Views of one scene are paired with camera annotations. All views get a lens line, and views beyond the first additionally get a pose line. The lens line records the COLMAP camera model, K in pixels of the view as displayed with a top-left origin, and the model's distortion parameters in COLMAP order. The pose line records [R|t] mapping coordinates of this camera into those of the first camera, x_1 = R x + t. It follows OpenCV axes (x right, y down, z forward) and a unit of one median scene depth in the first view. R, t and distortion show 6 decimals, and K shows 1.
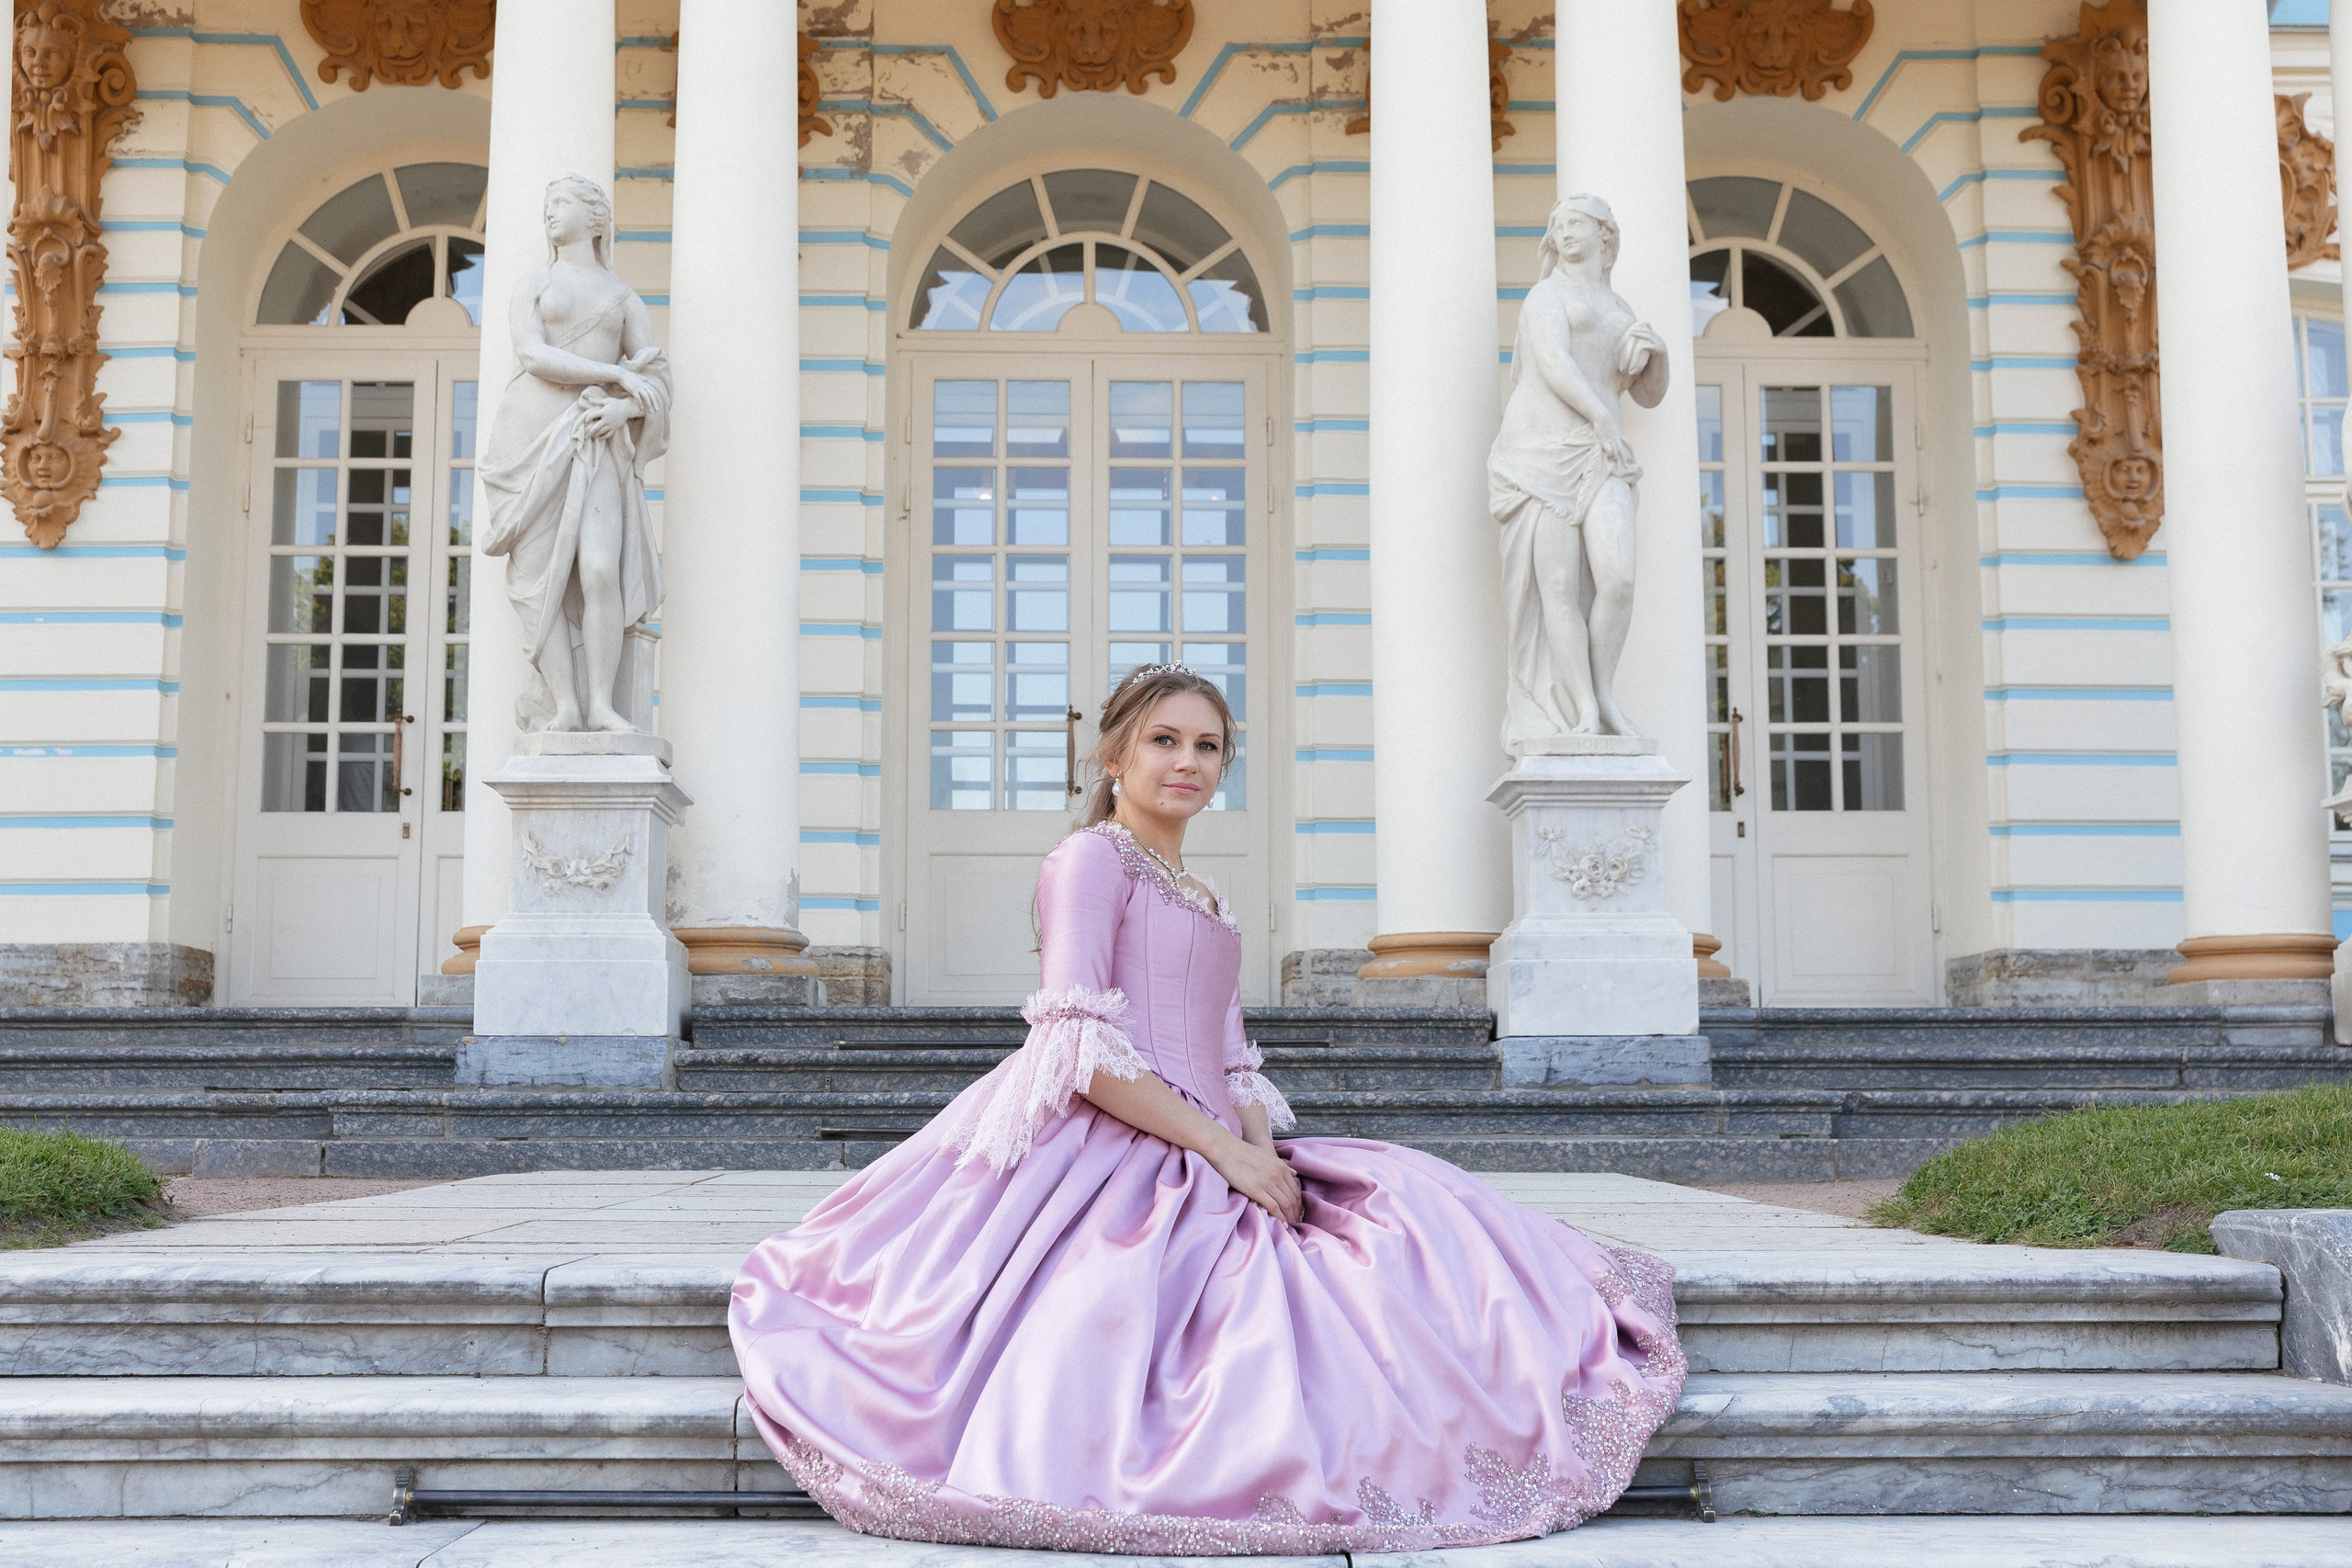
lens RADIAL K [[3610.9, 0, 1288.1], [0, 3610.9, 818.5], [0, 0, 1]] dist [0.008172, 0.001165]
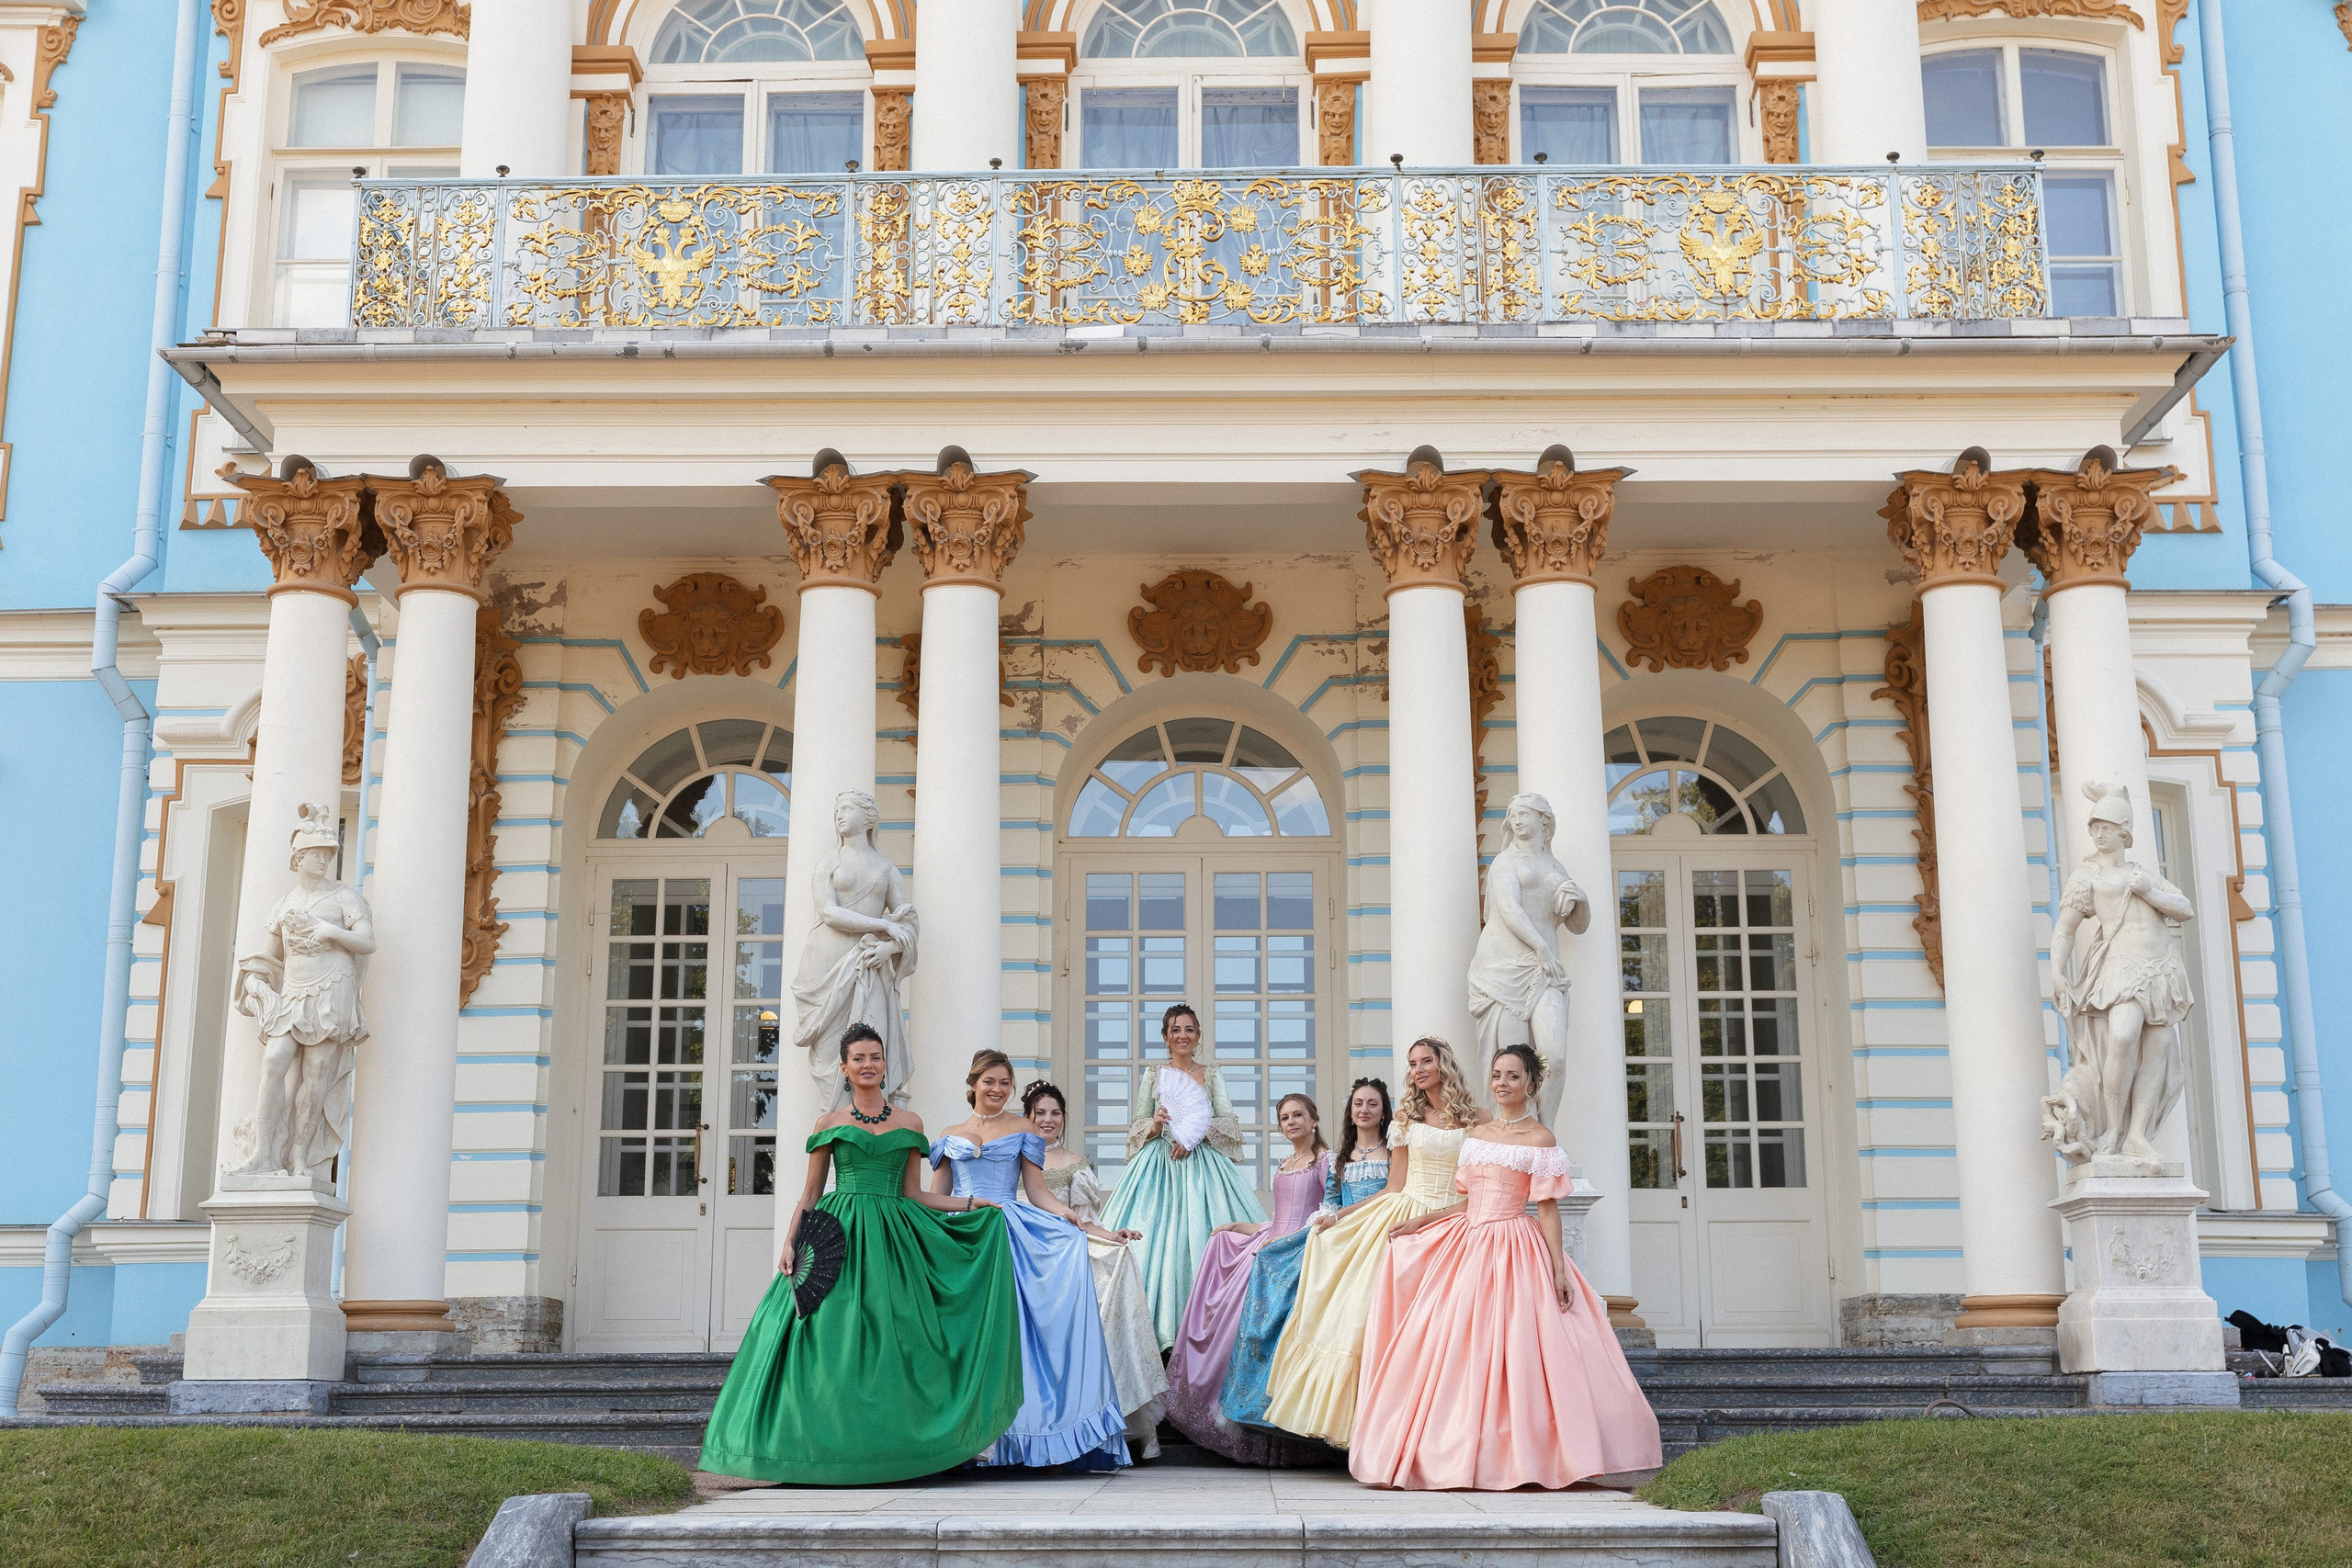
lens RADIAL K [[3672.2, 0, 1225.9], [0, 3672.2, 652.0], [0, 0, 1]] dist [0.014075, -0.045835]
pose [[0.998707, -0.013477, -0.049026, 0.031766], [0.007708, 0.993218, -0.116015, -0.055900], [0.050257, 0.115487, 0.992037, -0.508147]]
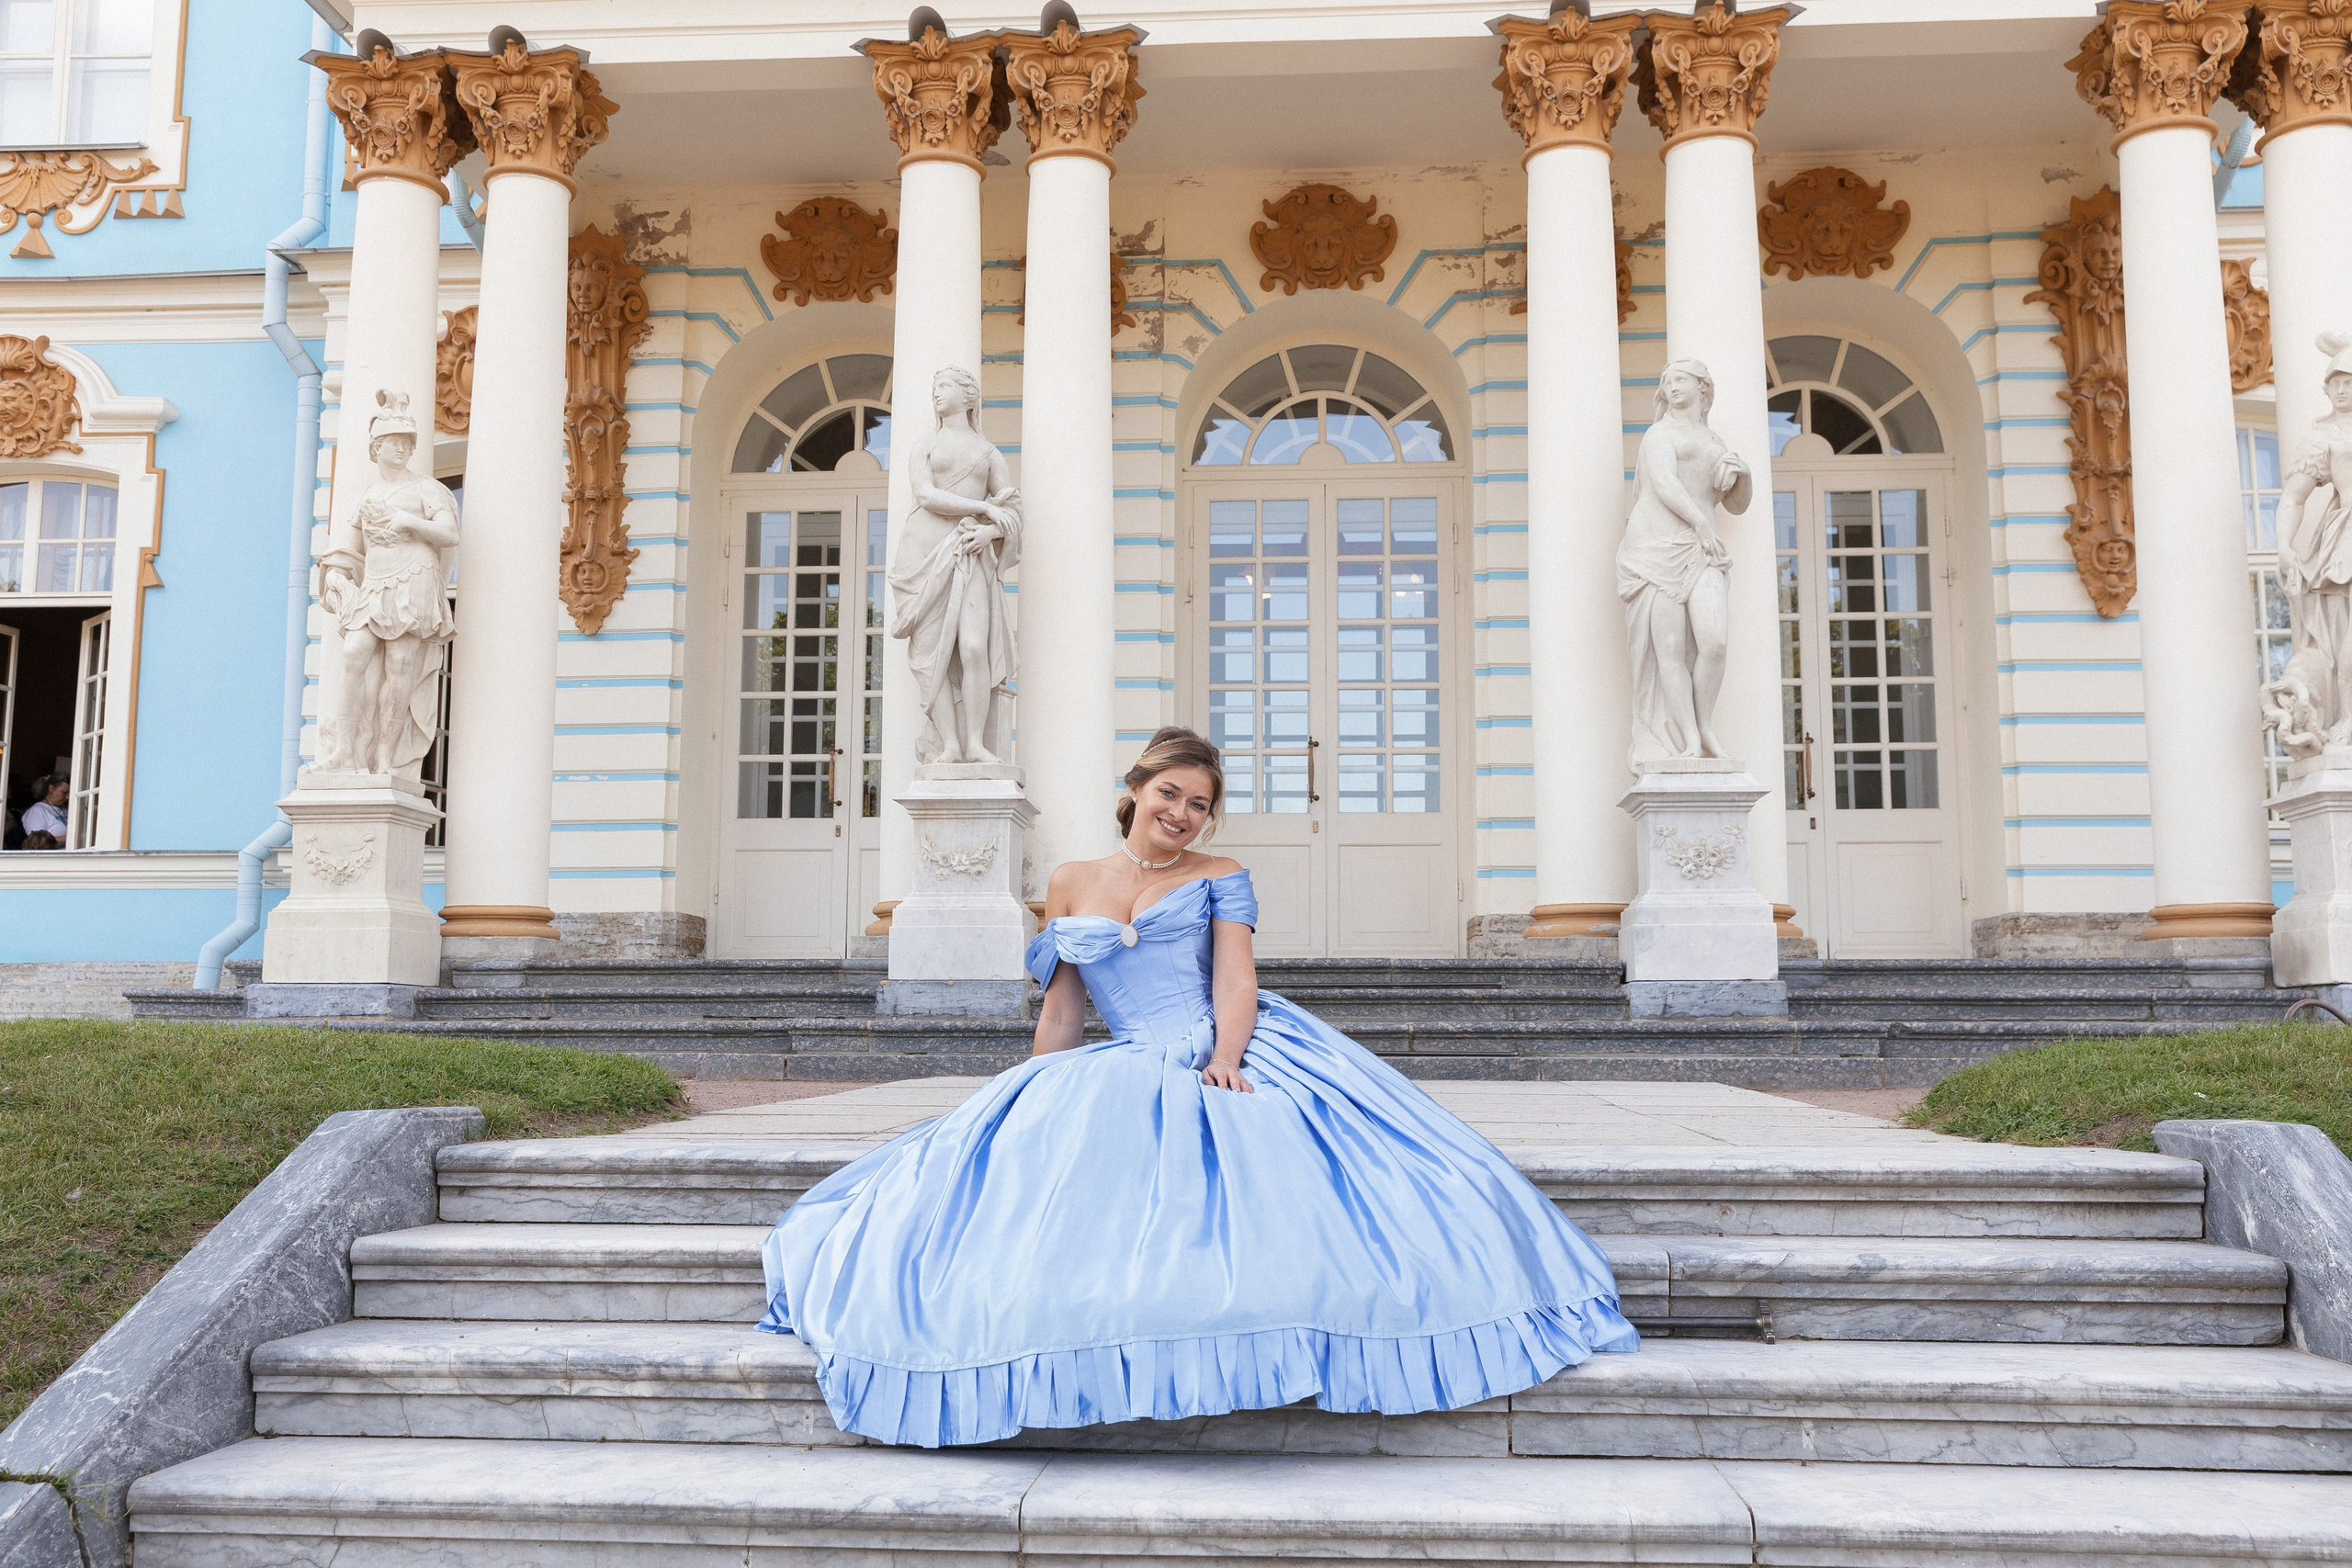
lens RADIAL K [[2677.4, 0, 1129.3], [0, 2677.4, 804.4], [0, 0, 1]] dist [0.013846, -0.011386]
pose [[0.991690, -0.008019, -0.128398, 0.002313], [0.007818, 0.999967, -0.002065, -0.005147], [0.128410, 0.001044, 0.991721, -0.022487]]
